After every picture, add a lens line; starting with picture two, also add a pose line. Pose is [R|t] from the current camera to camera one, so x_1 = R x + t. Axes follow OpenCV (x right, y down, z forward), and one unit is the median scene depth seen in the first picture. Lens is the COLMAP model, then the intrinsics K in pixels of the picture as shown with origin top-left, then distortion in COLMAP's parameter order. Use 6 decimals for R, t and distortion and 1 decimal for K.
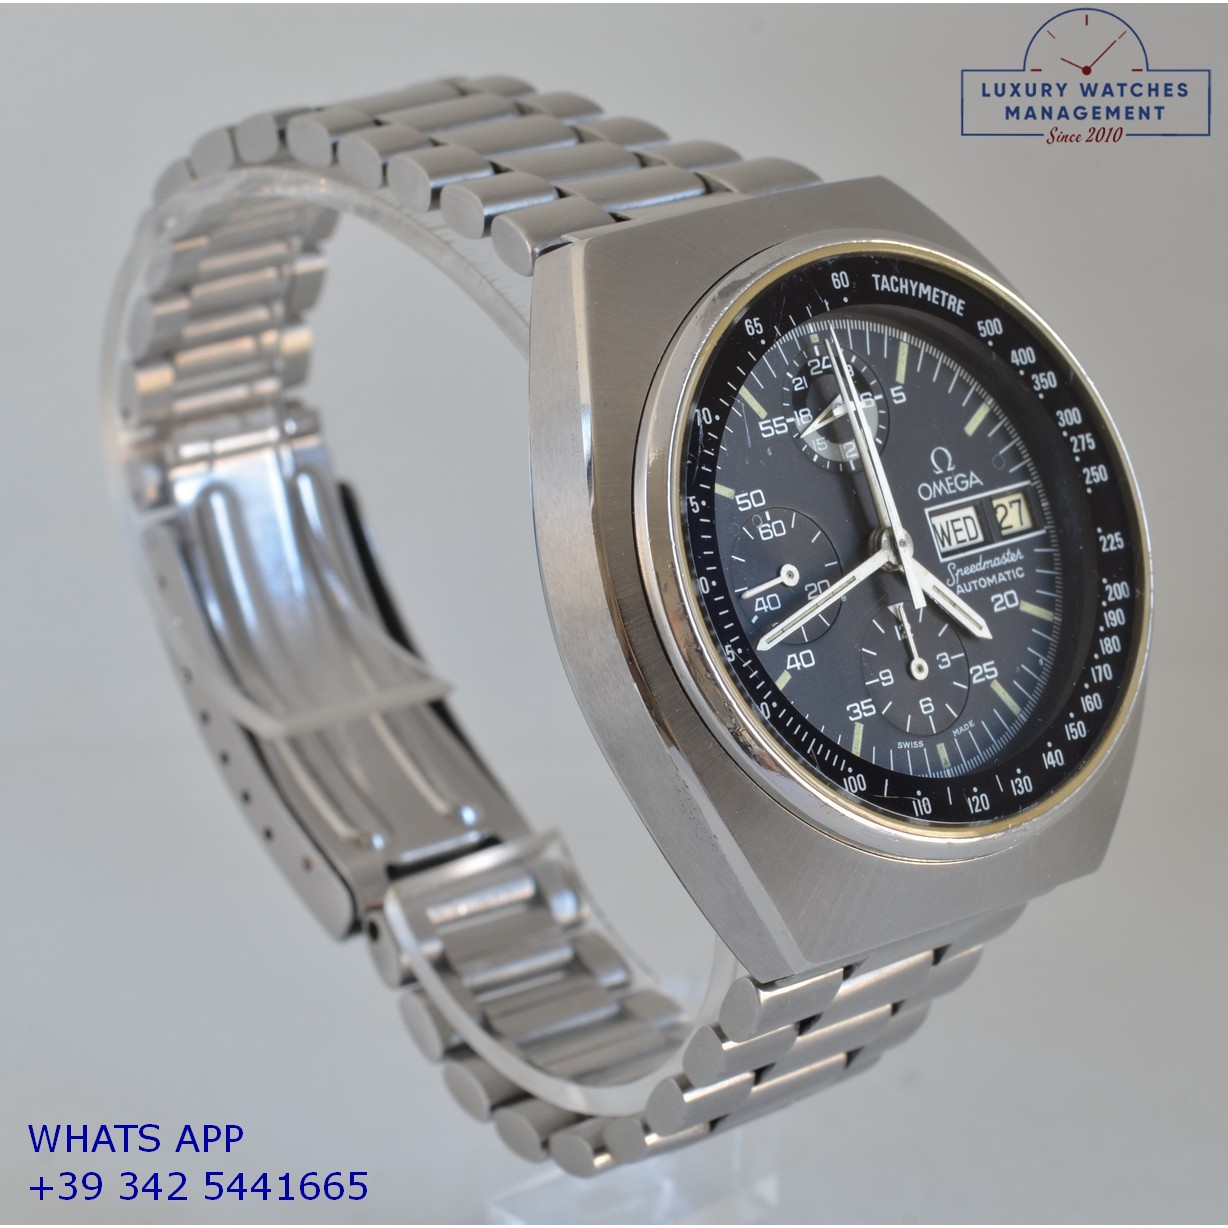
lens RADIAL K [[5054.9, 0, 614.0], [0, 5054.9, 614.0], [0, 0, 1]] dist [-0.026205, -2.846845]
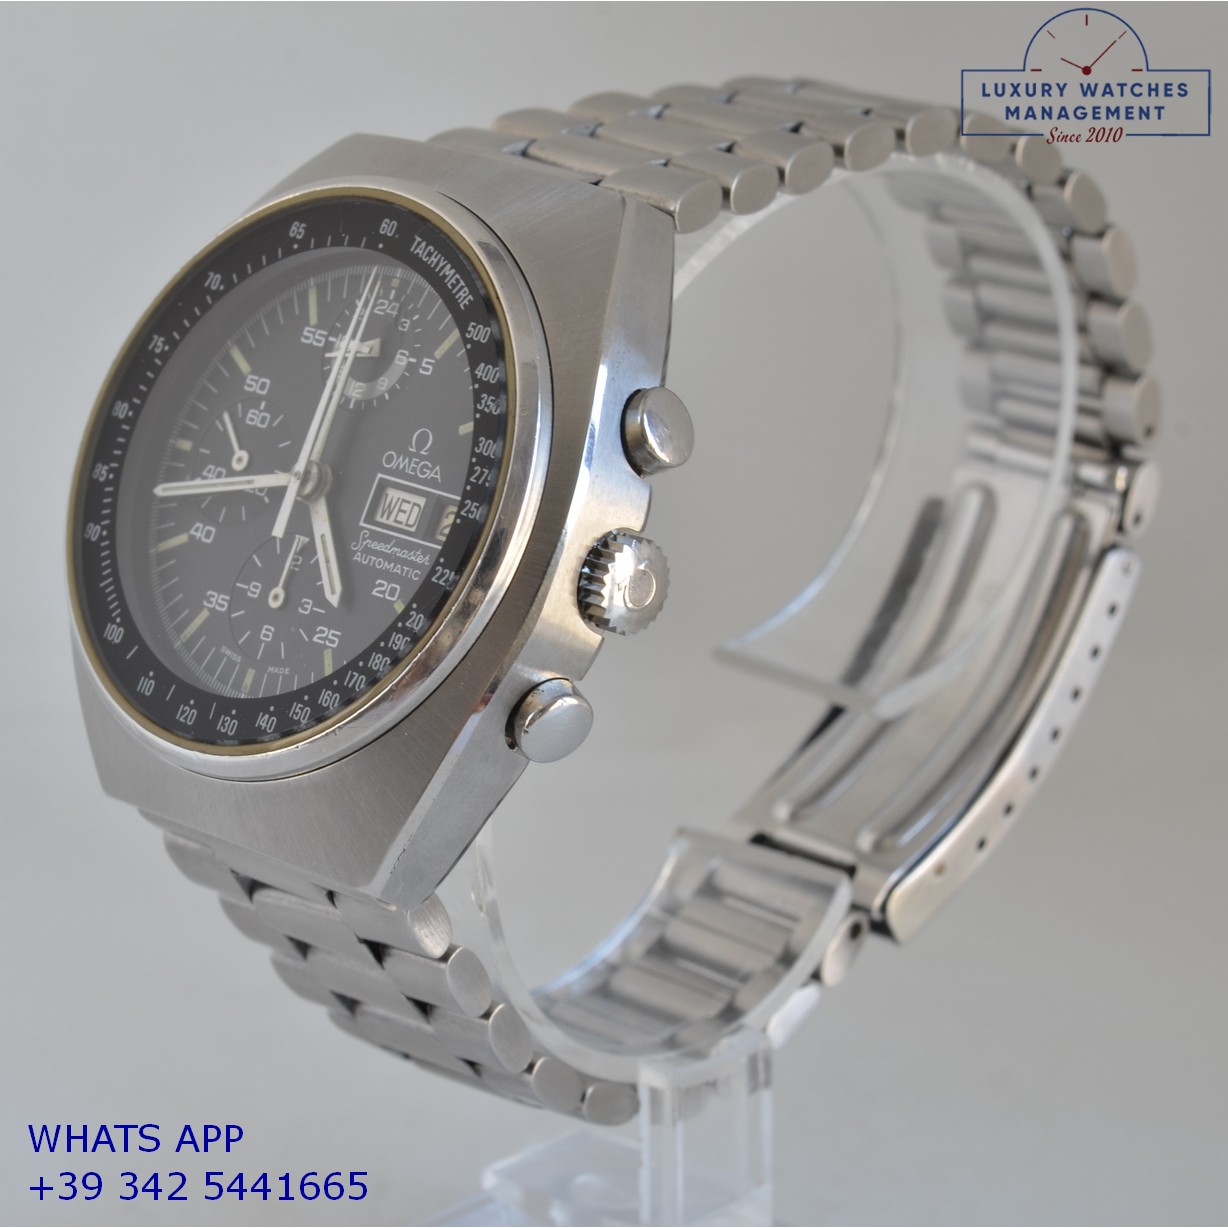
lens RADIAL K [[5054.9, 0, 614.0], [0, 5054.9, 614.0], [0, 0, 1]] dist [-0.026205, -2.846845]
pose [[0.097828, 0.283860, -0.953862, 1.035977], [-0.355231, 0.905282, 0.232971, -0.246945], [0.929645, 0.316050, 0.189397, 0.861408]]
